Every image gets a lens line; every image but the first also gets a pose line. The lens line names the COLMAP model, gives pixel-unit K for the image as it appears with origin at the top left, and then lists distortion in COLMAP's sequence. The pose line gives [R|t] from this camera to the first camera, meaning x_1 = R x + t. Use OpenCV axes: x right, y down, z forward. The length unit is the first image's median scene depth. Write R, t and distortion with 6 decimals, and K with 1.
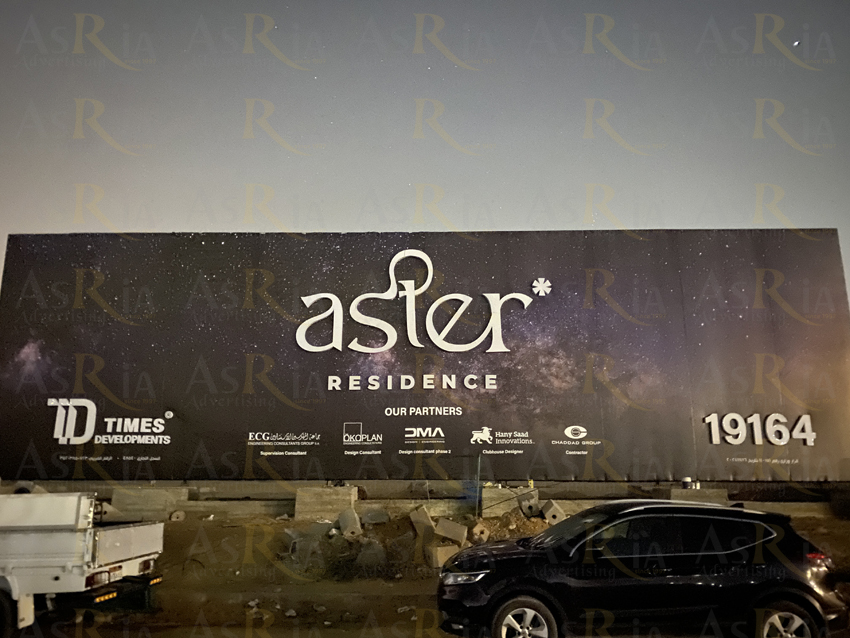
lens RADIAL K [[637.4, 0, 420.4], [0, 637.4, 316.0], [0, 0, 1]] dist [0.059309, -0.074518]
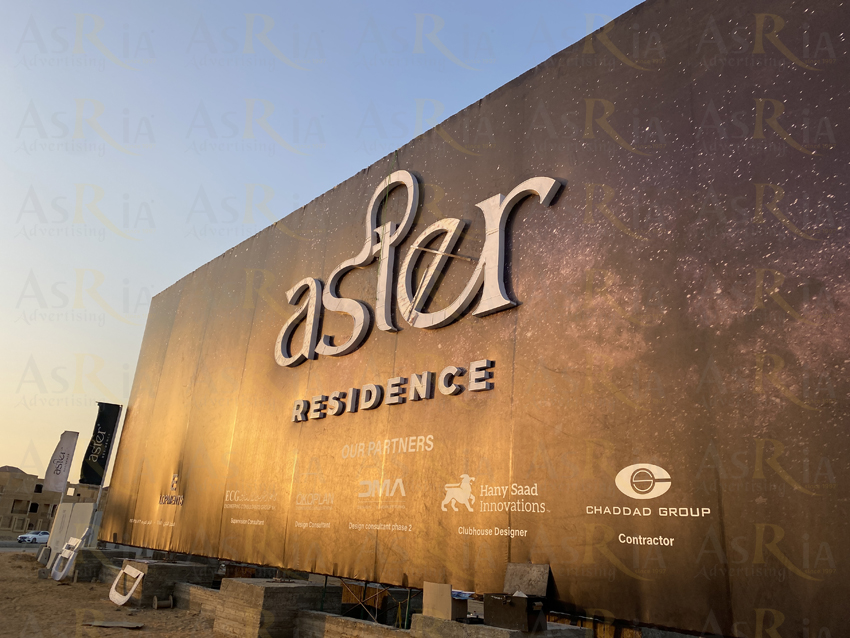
lens RADIAL K [[655.8, 0, 420.1], [0, 655.8, 317.2], [0, 0, 1]] dist [0.072578, -0.182451]
pose [[0.684168, -0.193760, -0.703115, 0.426199], [0.094199, 0.979465, -0.178254, 0.143381], [0.723215, 0.055723, 0.688371, 0.642049]]
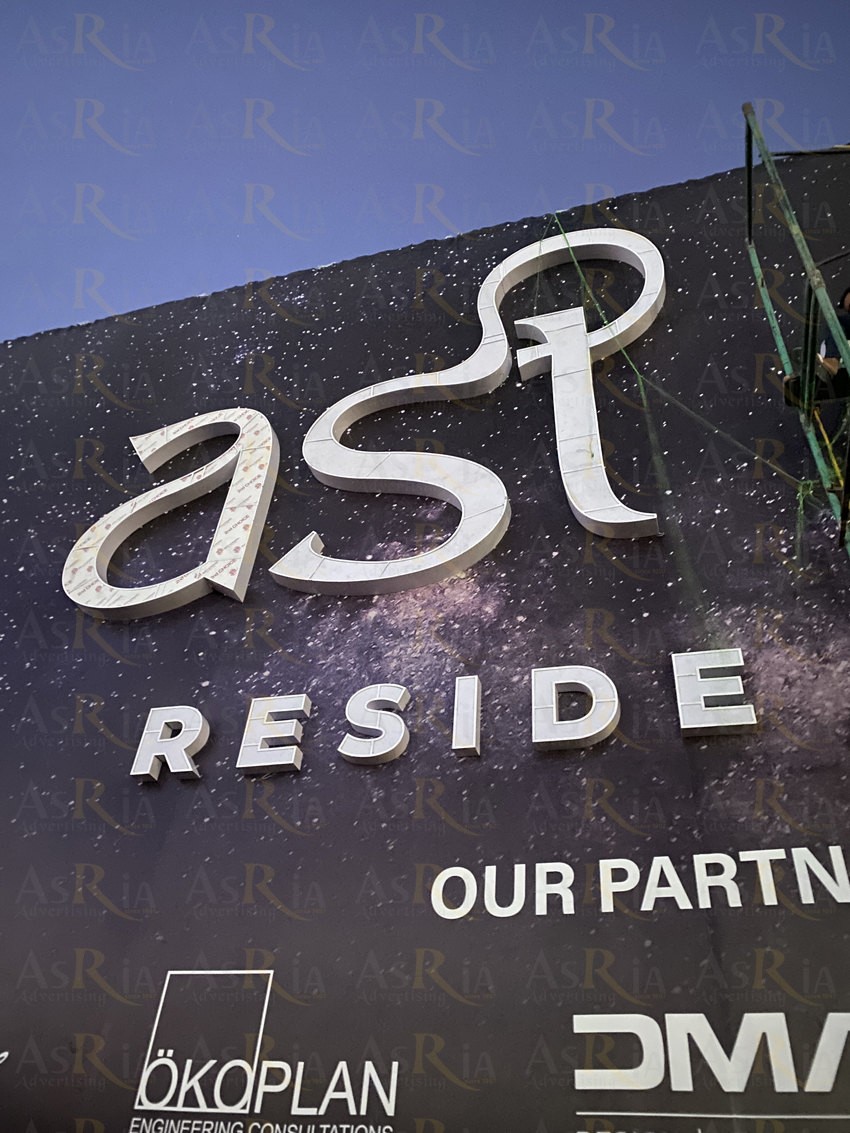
lens RADIAL K [[858.8, 0, 425.0], [0, 858.8, 566.5], [0, 0, 1]] dist [0.007365, -0.010608]
pose [[0.962183, -0.114900, -0.246987, 0.001080], [-0.009419, 0.892113, -0.451714, 0.172614], [0.272242, 0.436958, 0.857293, 0.796231]]
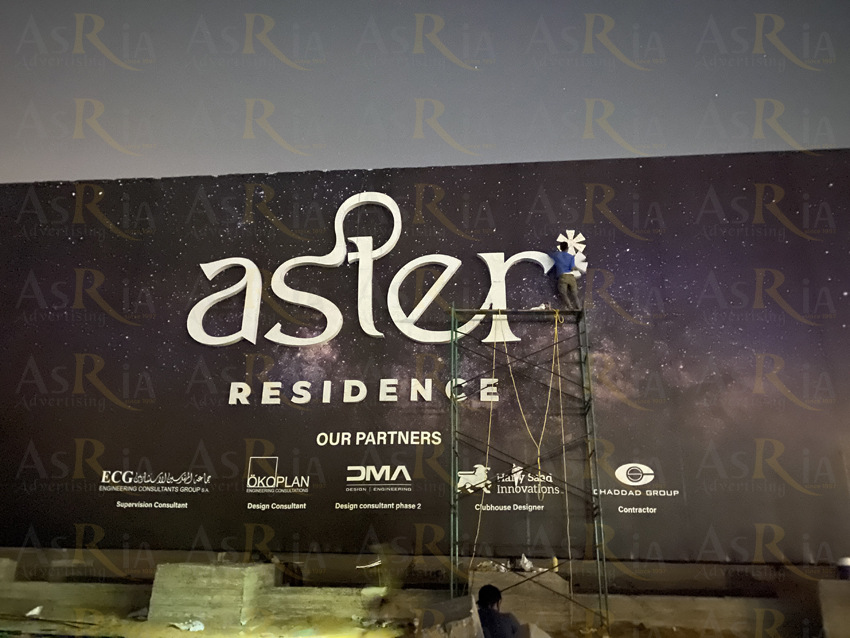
lens RADIAL K [[633.3, 0, 425.0], [0, 633.3, 319.0], [0, 0, 1]] dist [0.077858, -0.217085]
pose [[0.996540, -0.012132, -0.082225, 0.100253], [0.003565, 0.994618, -0.103549, 0.098794], [0.083039, 0.102898, 0.991220, 0.389944]]
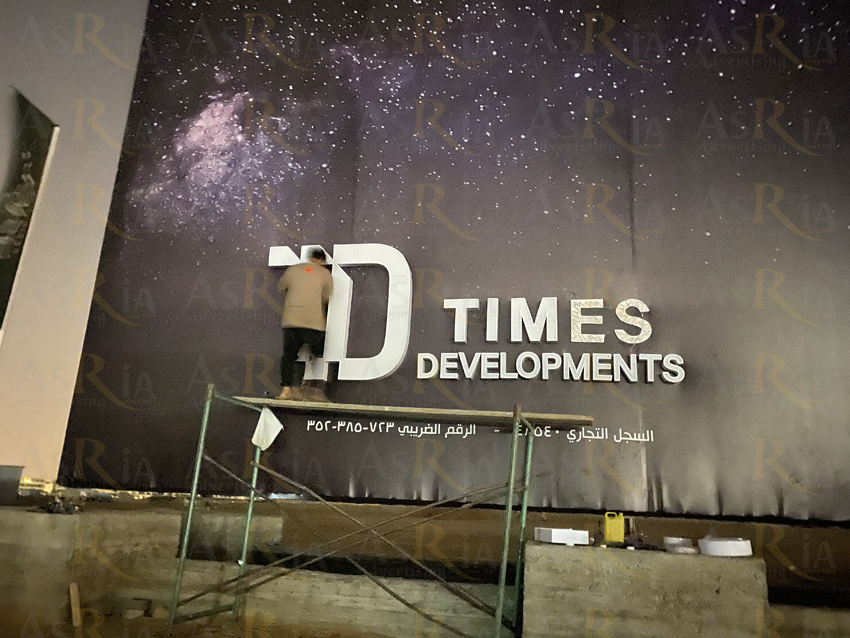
lens RADIAL K [[673.7, 0, 410.4], [0, 673.7, 300.9], [0, 0, 1]] dist [0.039809, -0.008225]
pose [[0.980553, -0.013794, -0.195769, -0.444989], [-0.006278, 0.994812, -0.101540, 0.193077], [0.196154, 0.100794, 0.975379, 0.688567]]
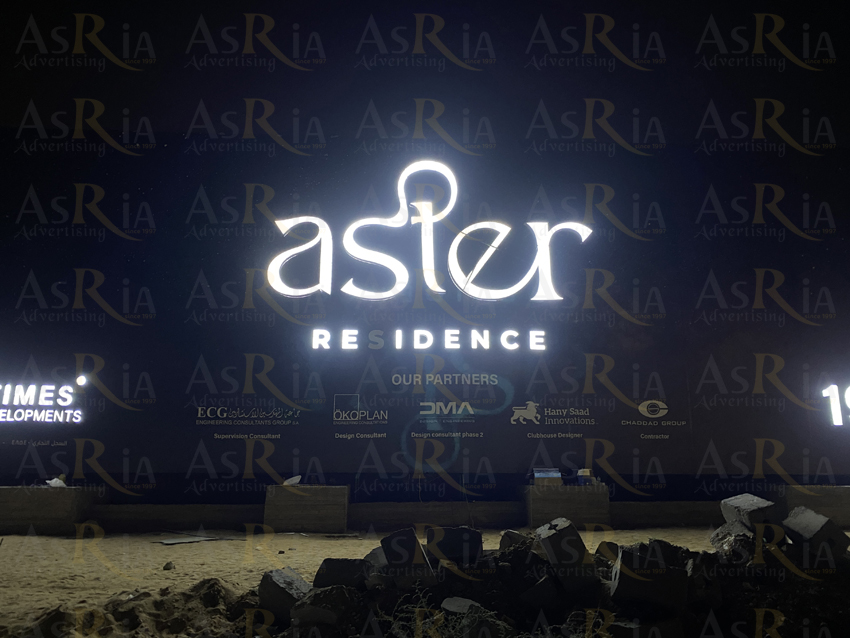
lens RADIAL K [[637.4, 0, 420.4], [0, 637.4, 316.0], [0, 0, 1]] dist [0.059309, -0.074518]
pose [[0.997883, 0.015656, 0.063119, -0.069710], [-0.015969, 0.999863, 0.004454, 0.074725], [-0.063041, -0.005452, 0.997996, 0.280936]]
